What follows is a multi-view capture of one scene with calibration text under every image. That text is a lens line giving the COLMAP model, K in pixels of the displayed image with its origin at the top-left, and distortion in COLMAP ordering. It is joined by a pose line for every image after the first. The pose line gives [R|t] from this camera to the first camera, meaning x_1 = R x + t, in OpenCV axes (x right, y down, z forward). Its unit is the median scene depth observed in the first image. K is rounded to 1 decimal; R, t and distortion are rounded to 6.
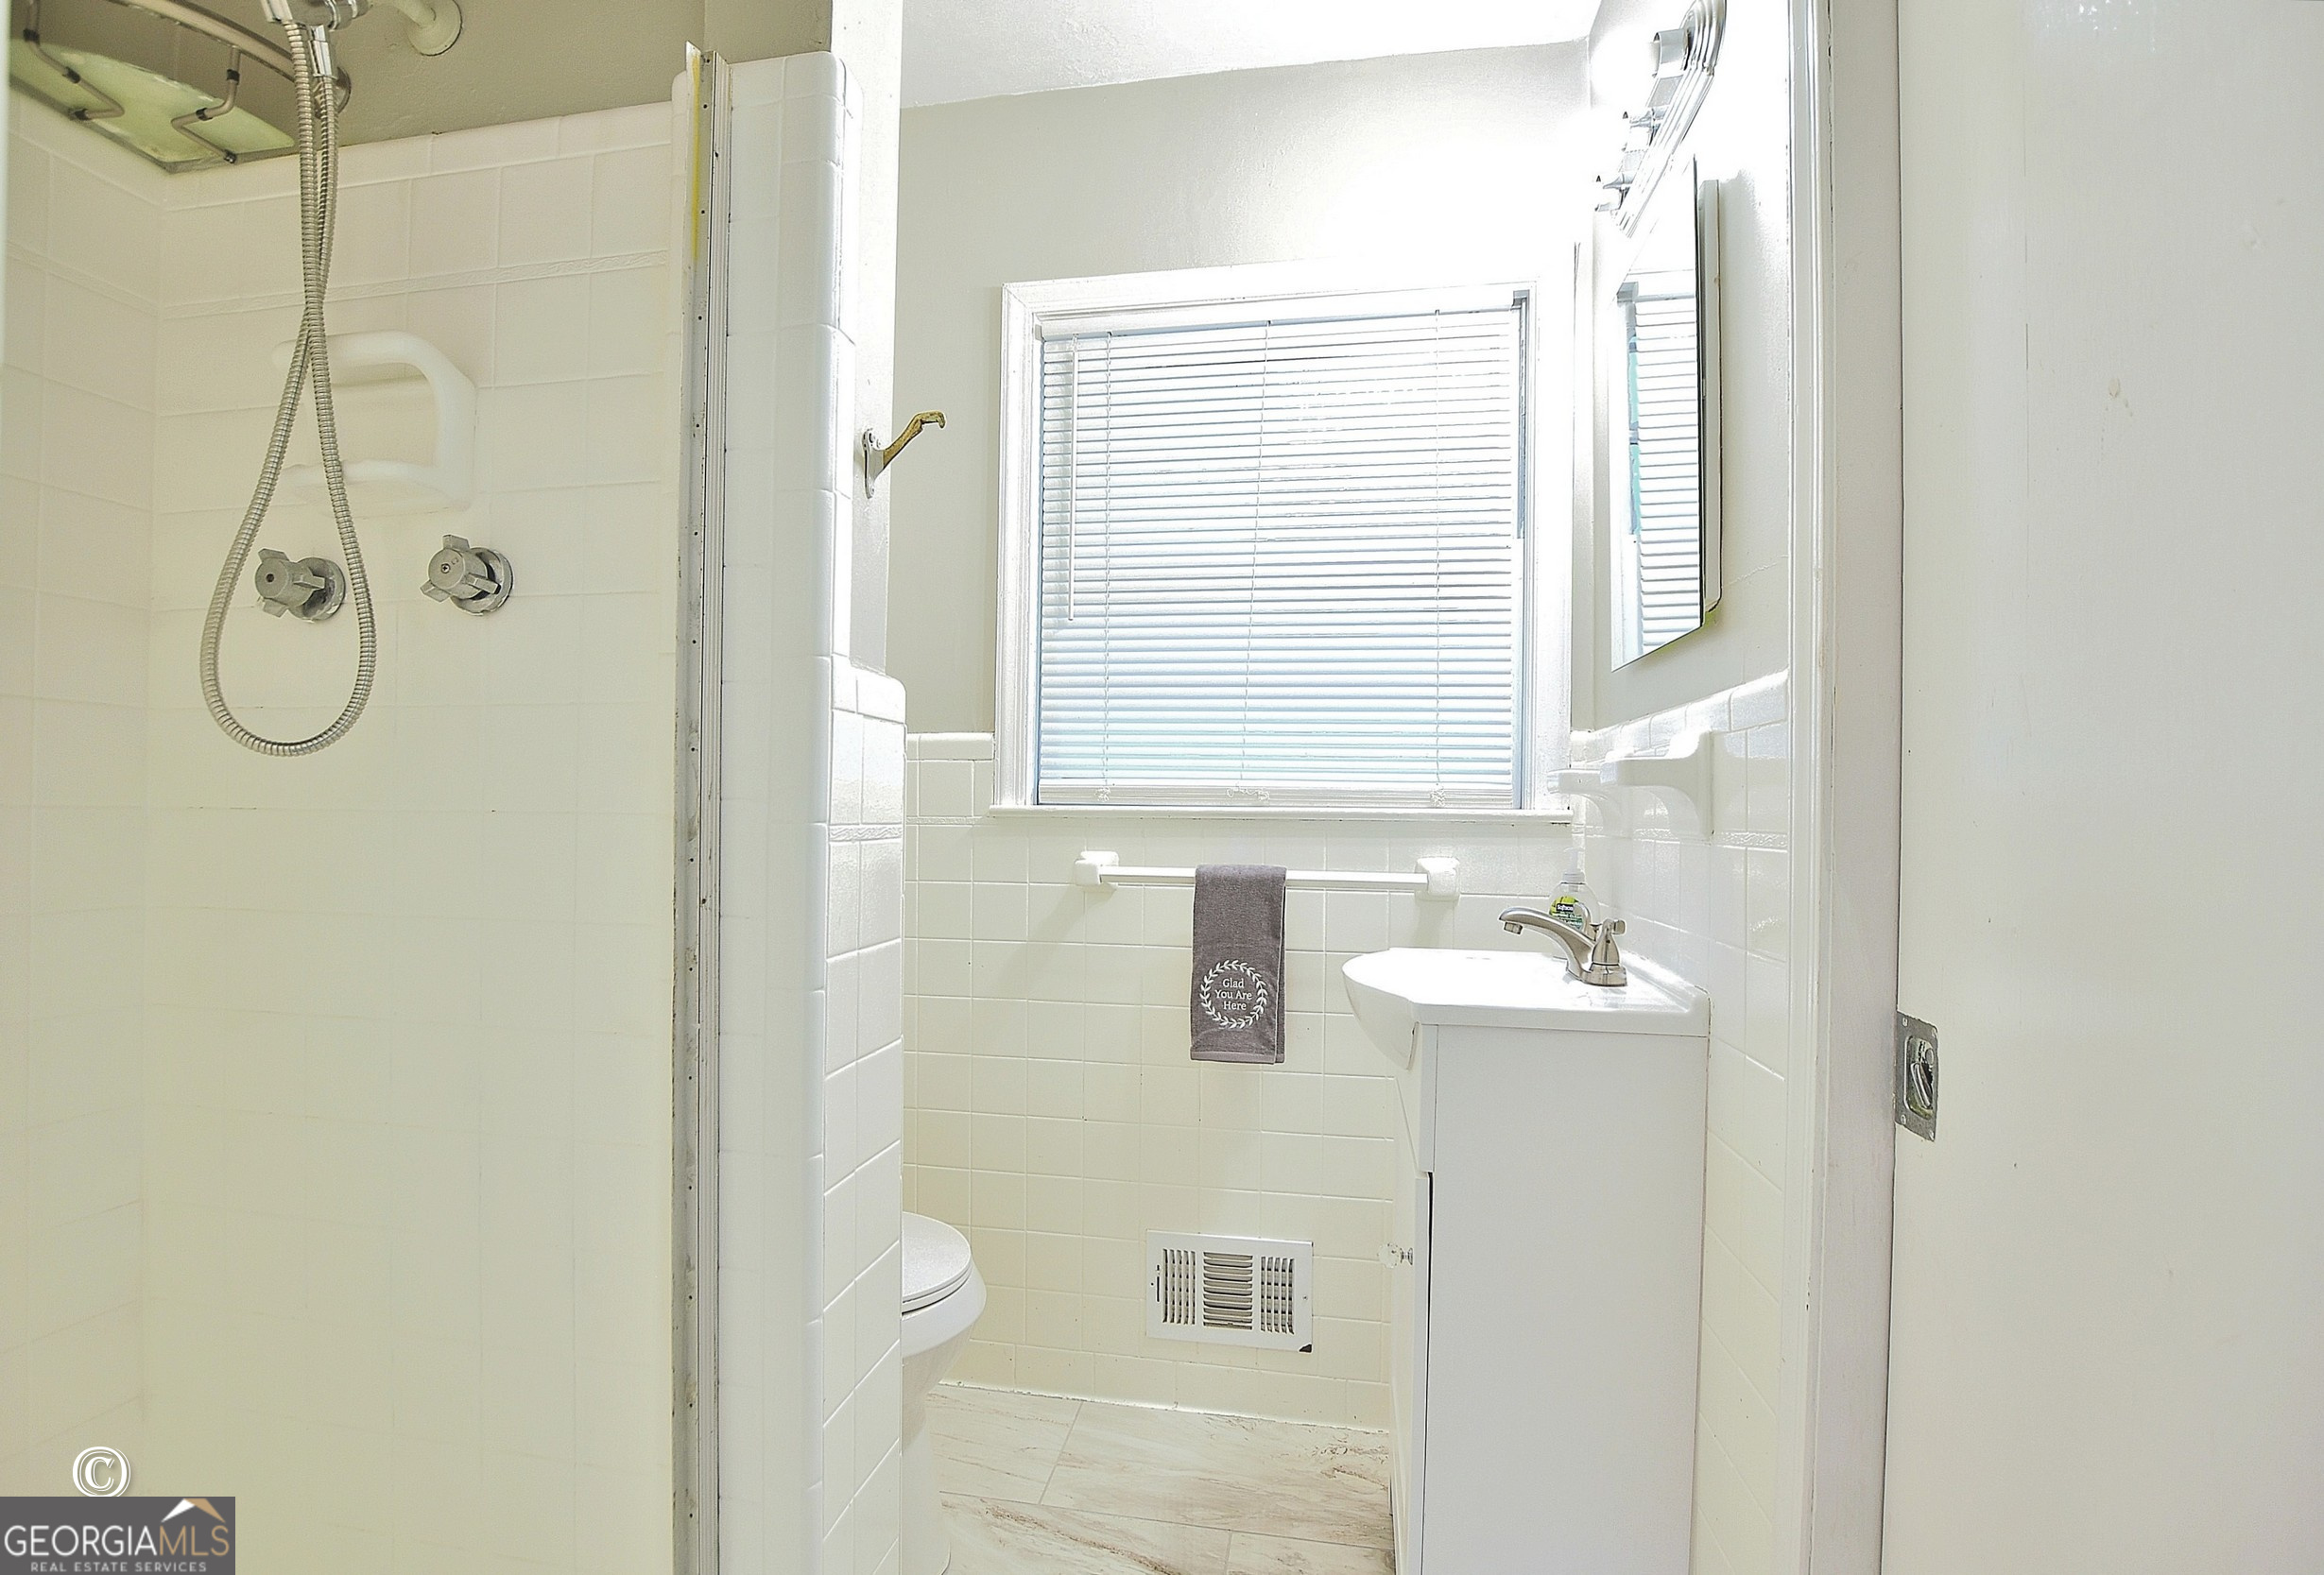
lens RADIAL K [[1036.5, 0, 1160.3], [0, 1036.5, 795.3], [0, 0, 1]] dist [-0.000205, -0.000008]
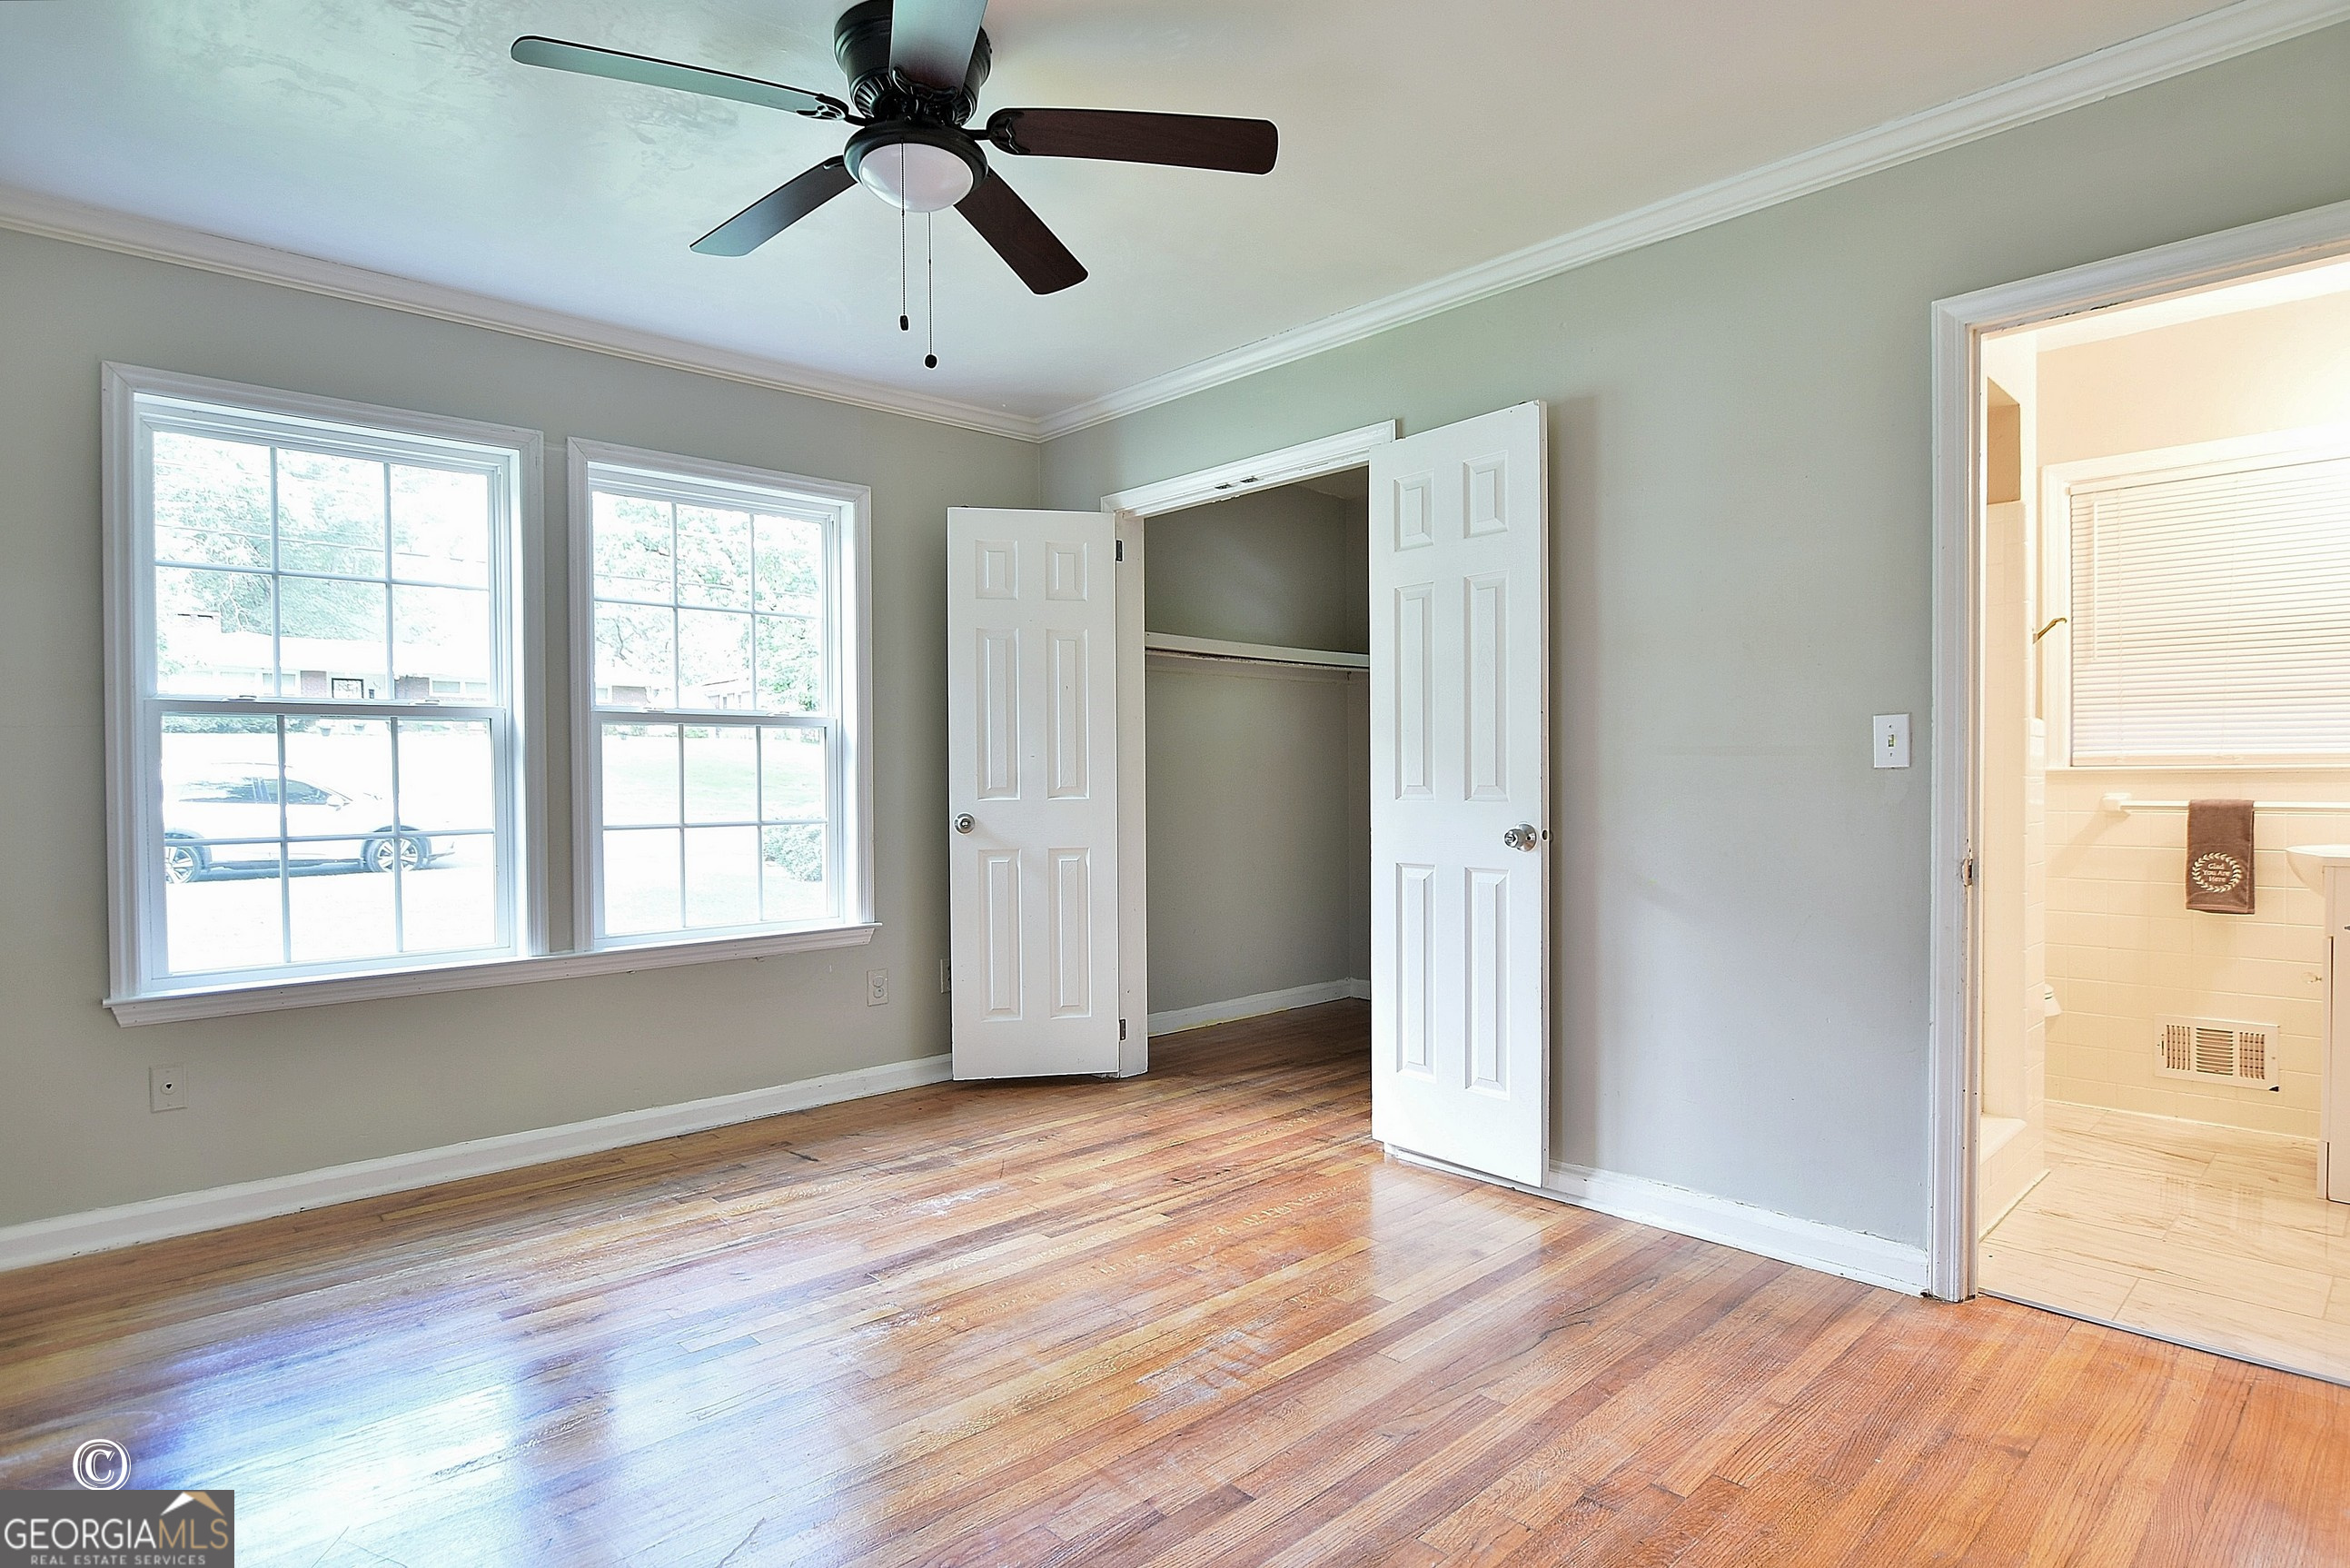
lens RADIAL K [[1249.1, 0, 1178.5], [0, 1249.1, 784.4], [0, 0, 1]] dist [-0.012112, -0.001162]
pose [[0.797026, -0.009450, -0.603872, -0.063156], [0.020196, 0.999735, 0.011010, -0.015343], [0.603608, -0.020971, 0.797006, -1.710279]]
